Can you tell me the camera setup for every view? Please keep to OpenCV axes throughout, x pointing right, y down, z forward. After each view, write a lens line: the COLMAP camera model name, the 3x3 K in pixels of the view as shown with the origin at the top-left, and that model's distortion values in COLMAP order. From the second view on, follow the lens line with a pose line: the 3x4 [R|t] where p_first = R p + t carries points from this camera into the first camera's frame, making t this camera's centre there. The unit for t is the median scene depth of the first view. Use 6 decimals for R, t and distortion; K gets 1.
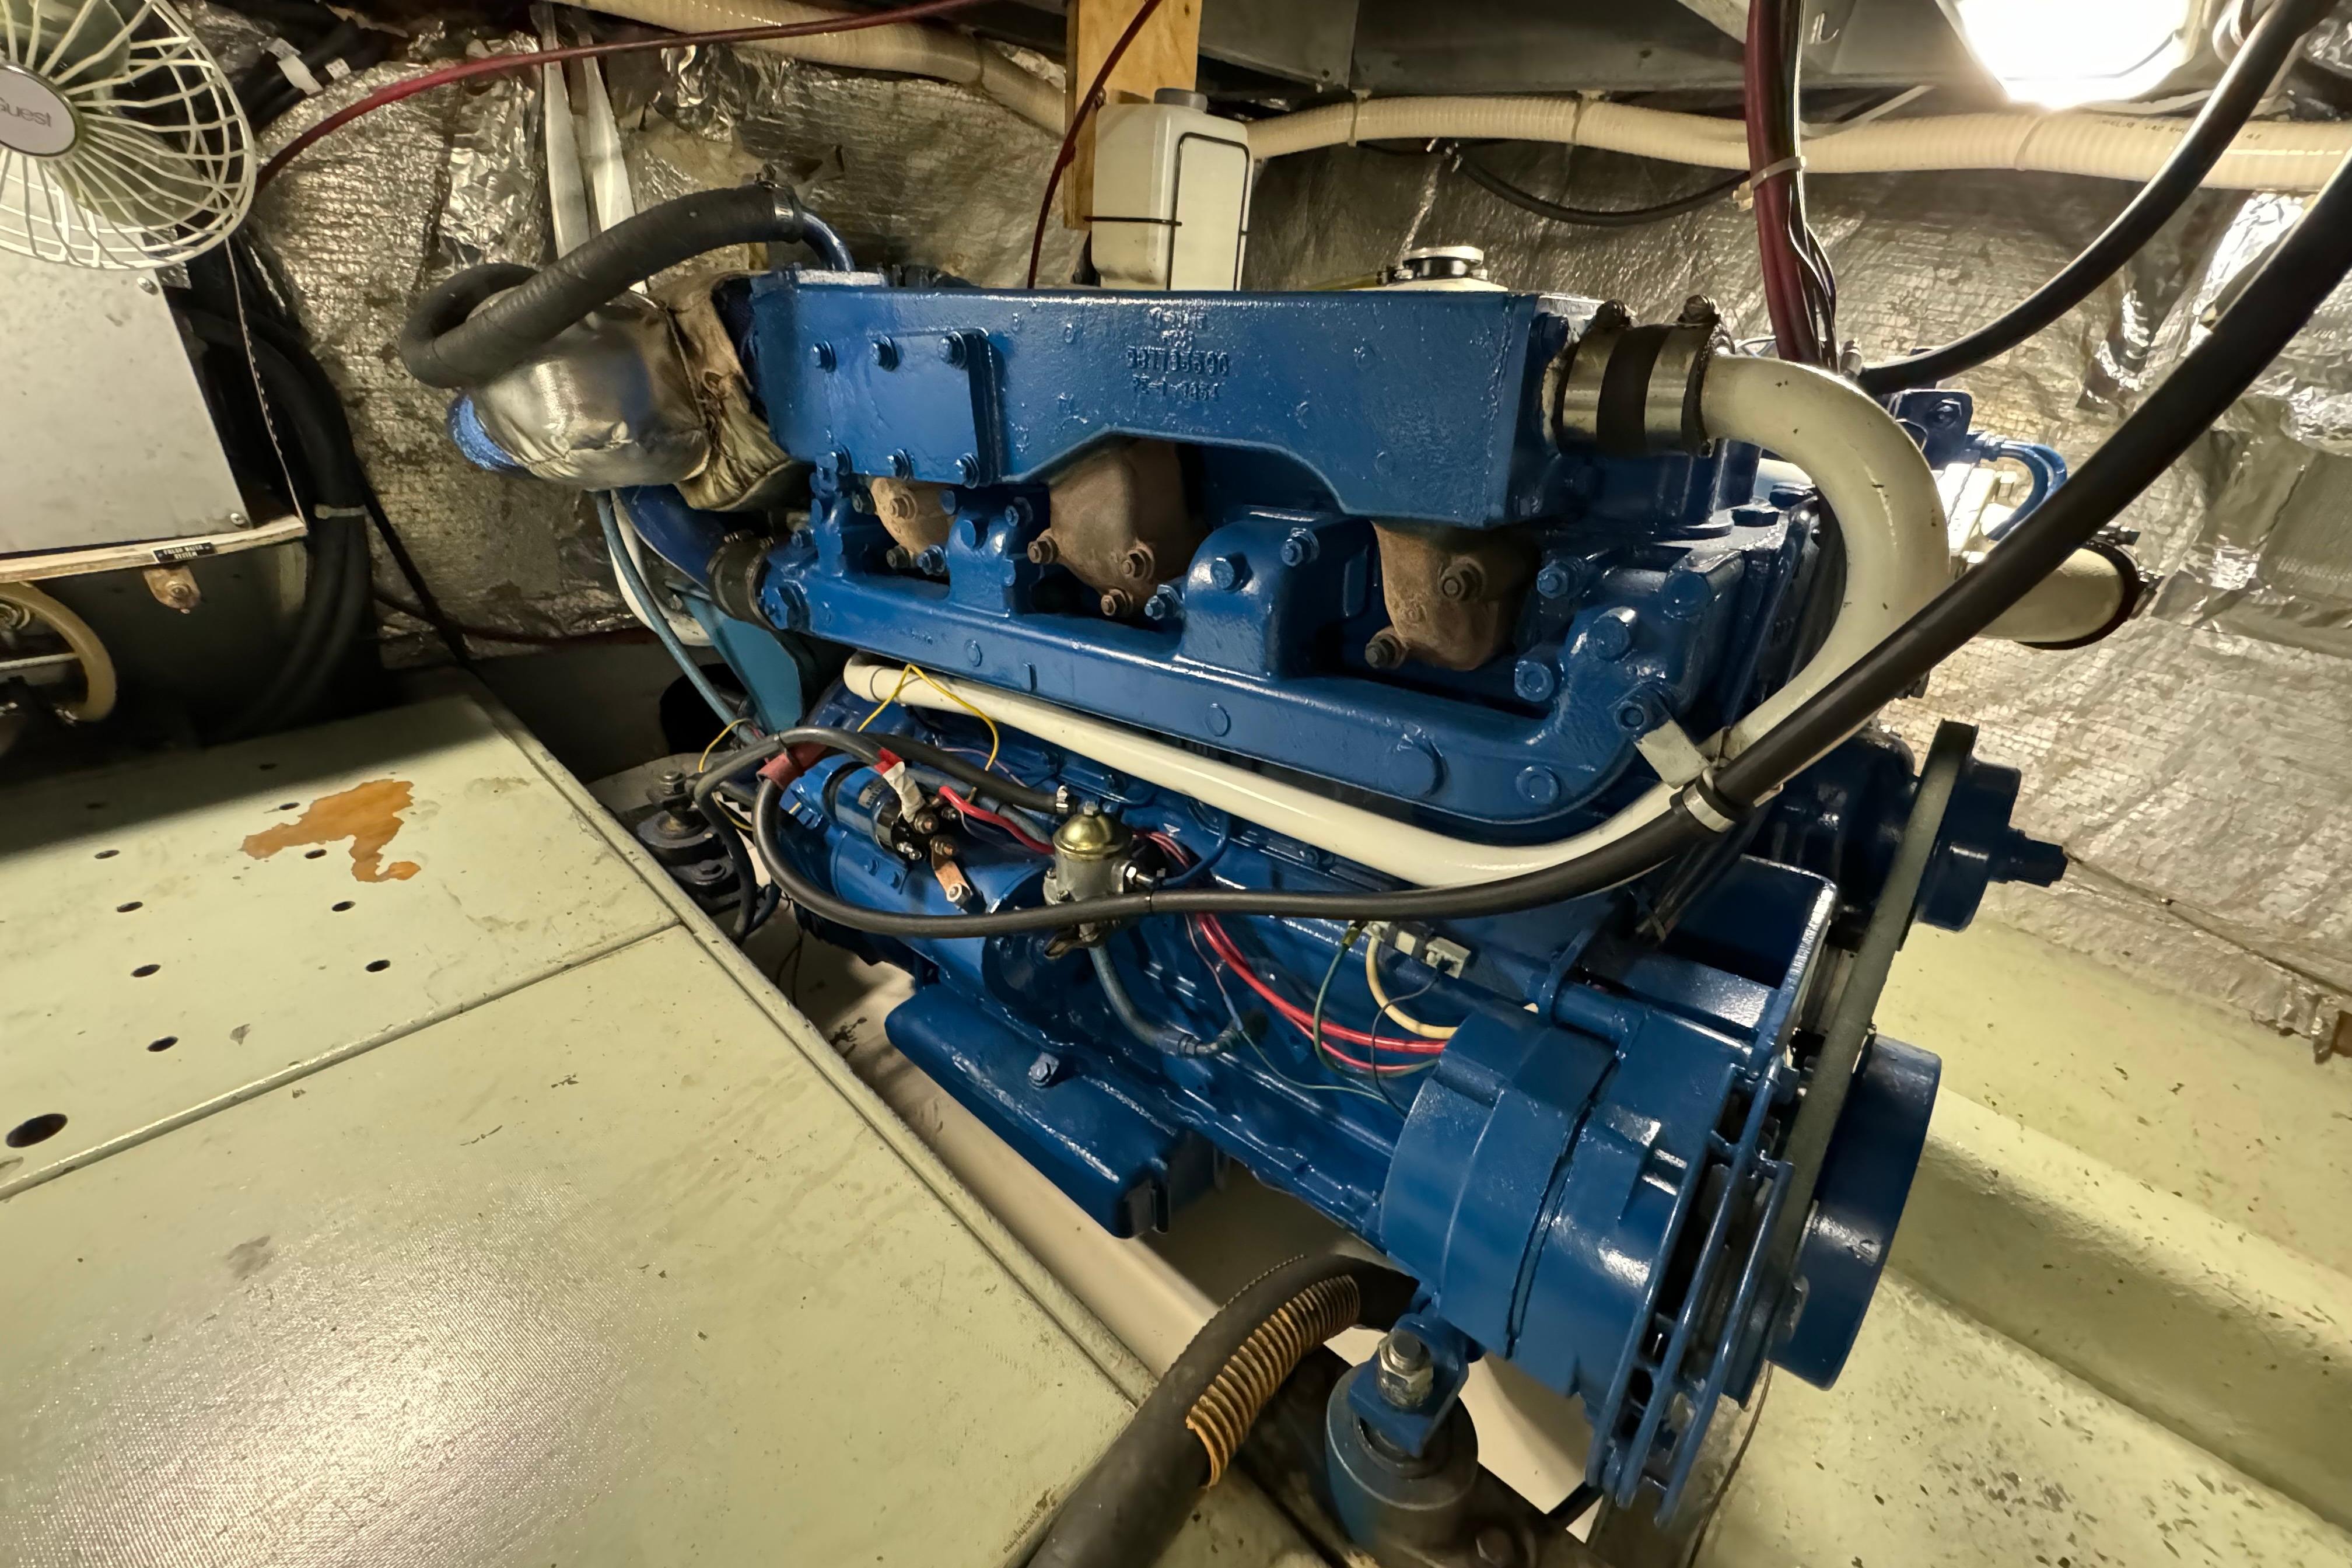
lens RADIAL K [[954.3, 0, 1176.0], [0, 954.3, 784.0], [0, 0, 1]] dist [-0.001798, -0.000236]
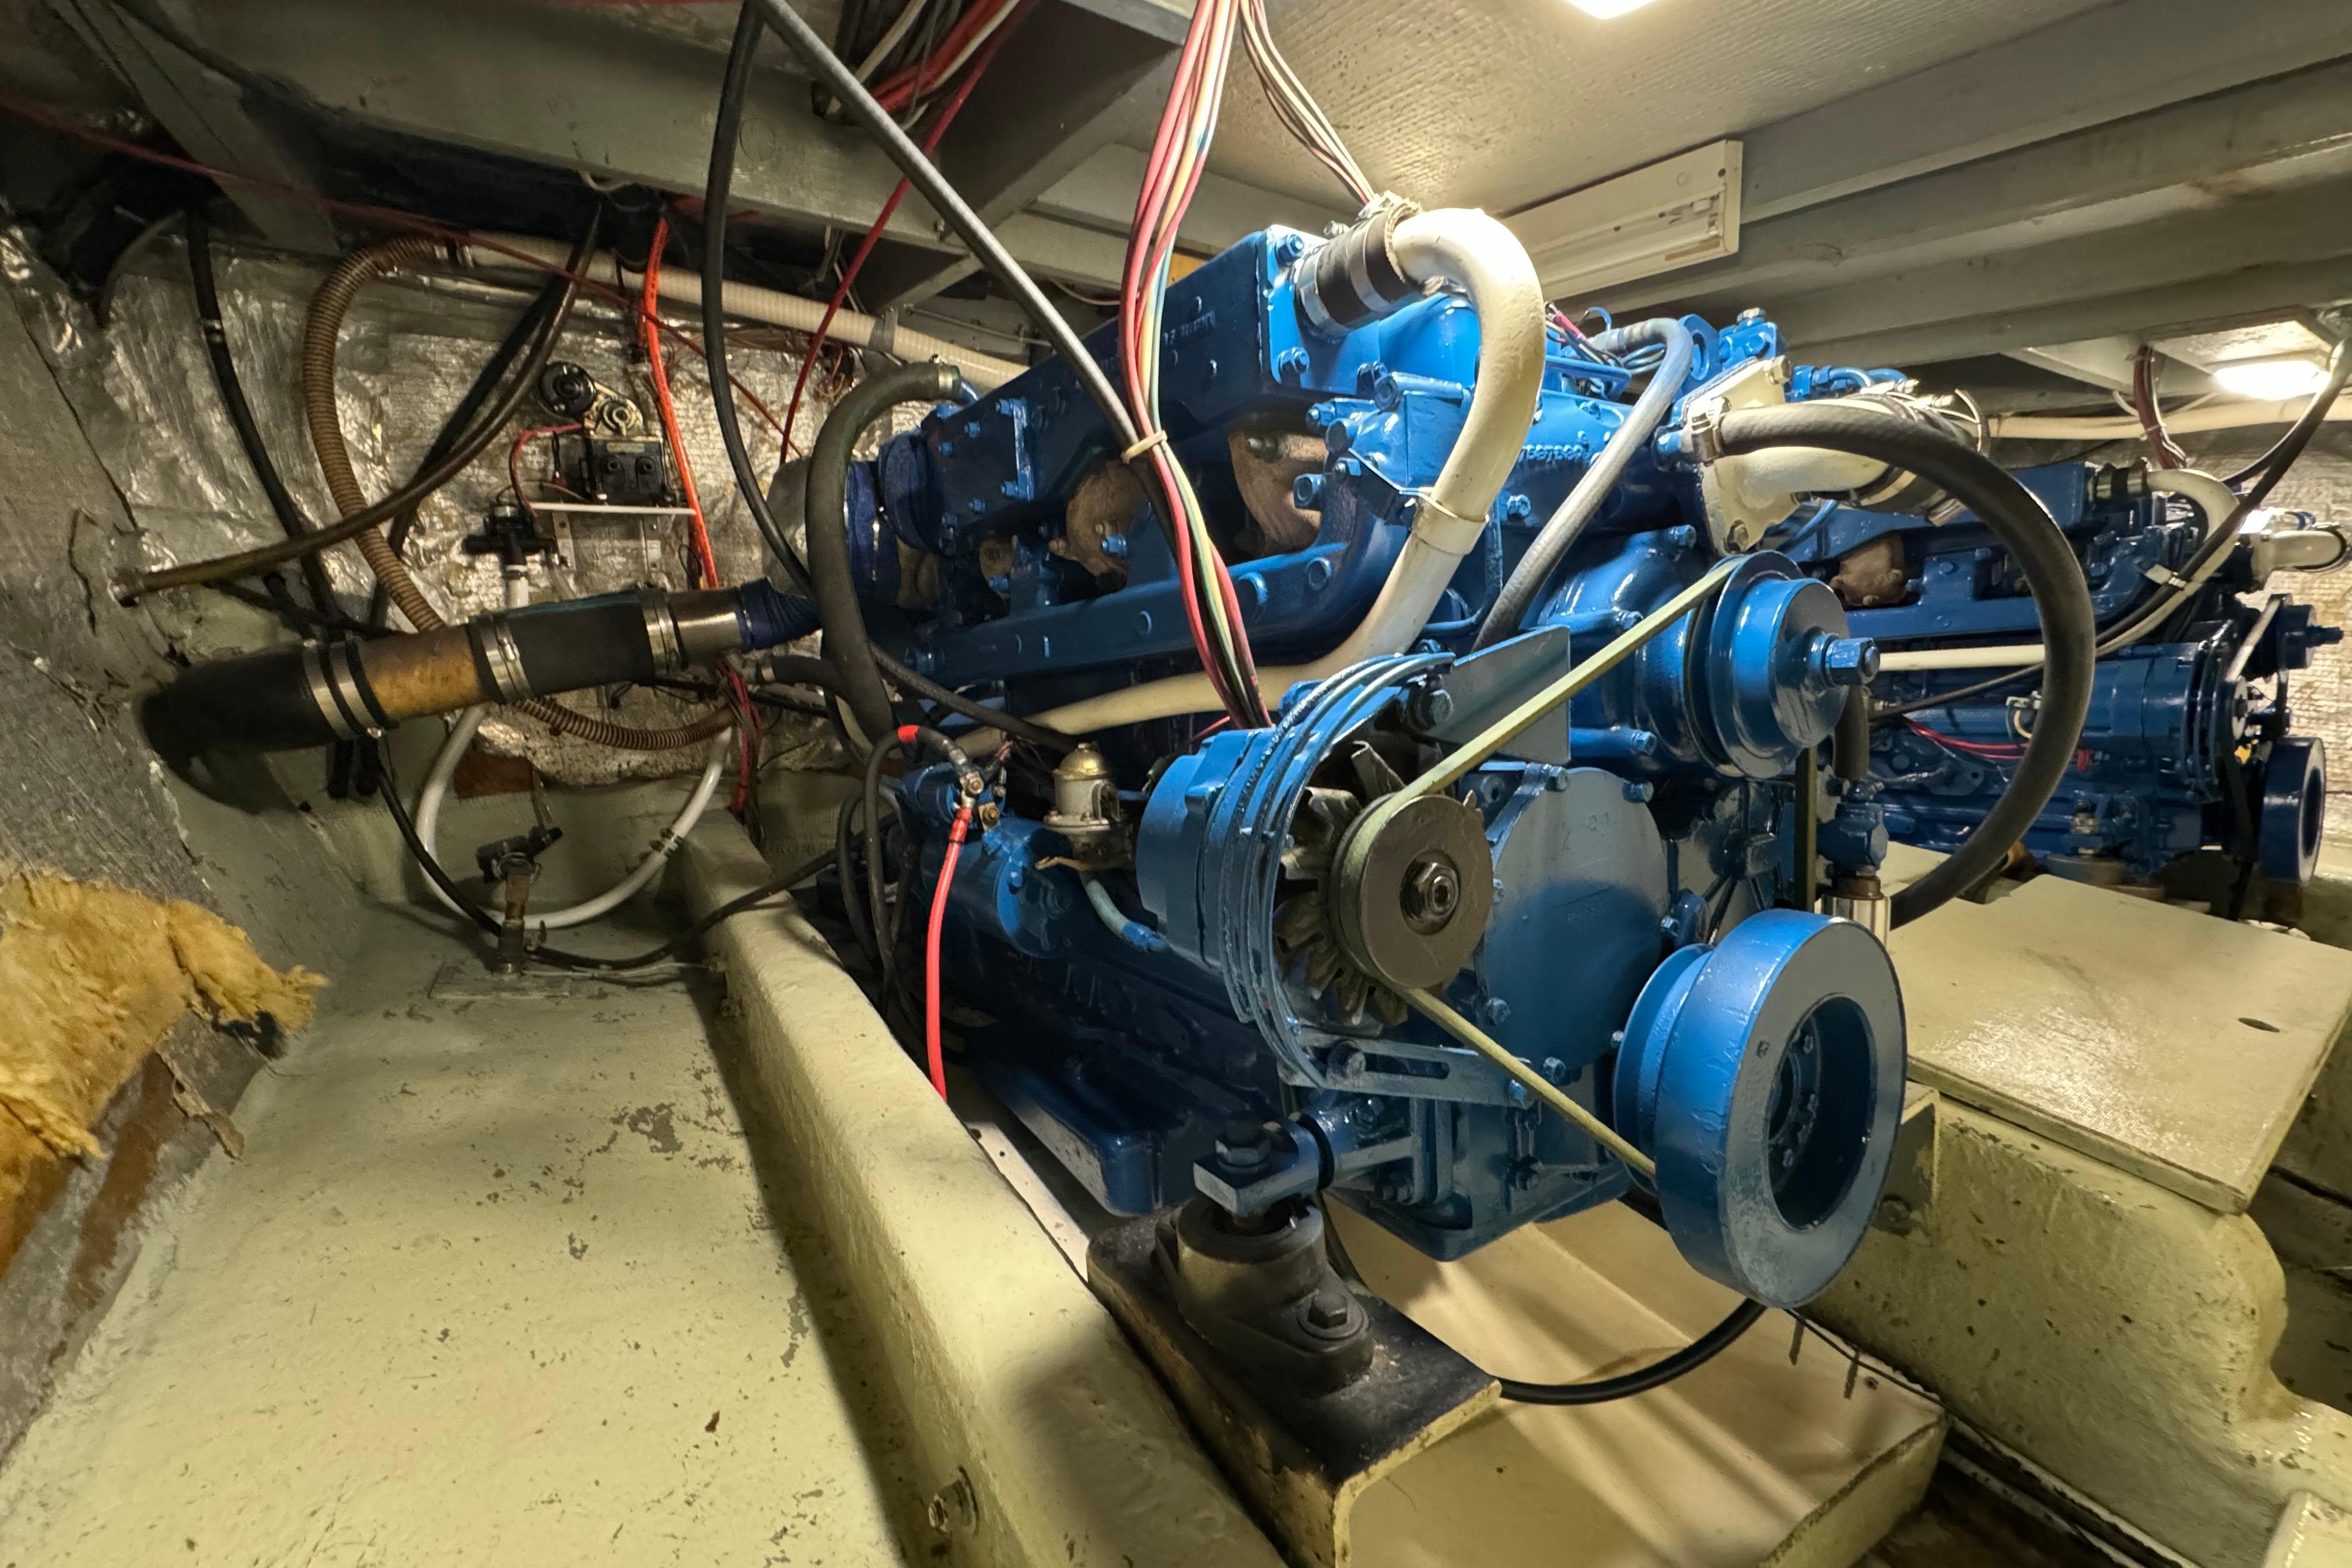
lens RADIAL K [[954.3, 0, 1176.0], [0, 954.3, 784.0], [0, 0, 1]] dist [-0.001798, -0.000236]
pose [[0.961848, -0.007629, -0.273480, -1.676678], [-0.072439, 0.956833, -0.281465, 1.645047], [0.263822, 0.290537, 0.919775, -2.473728]]
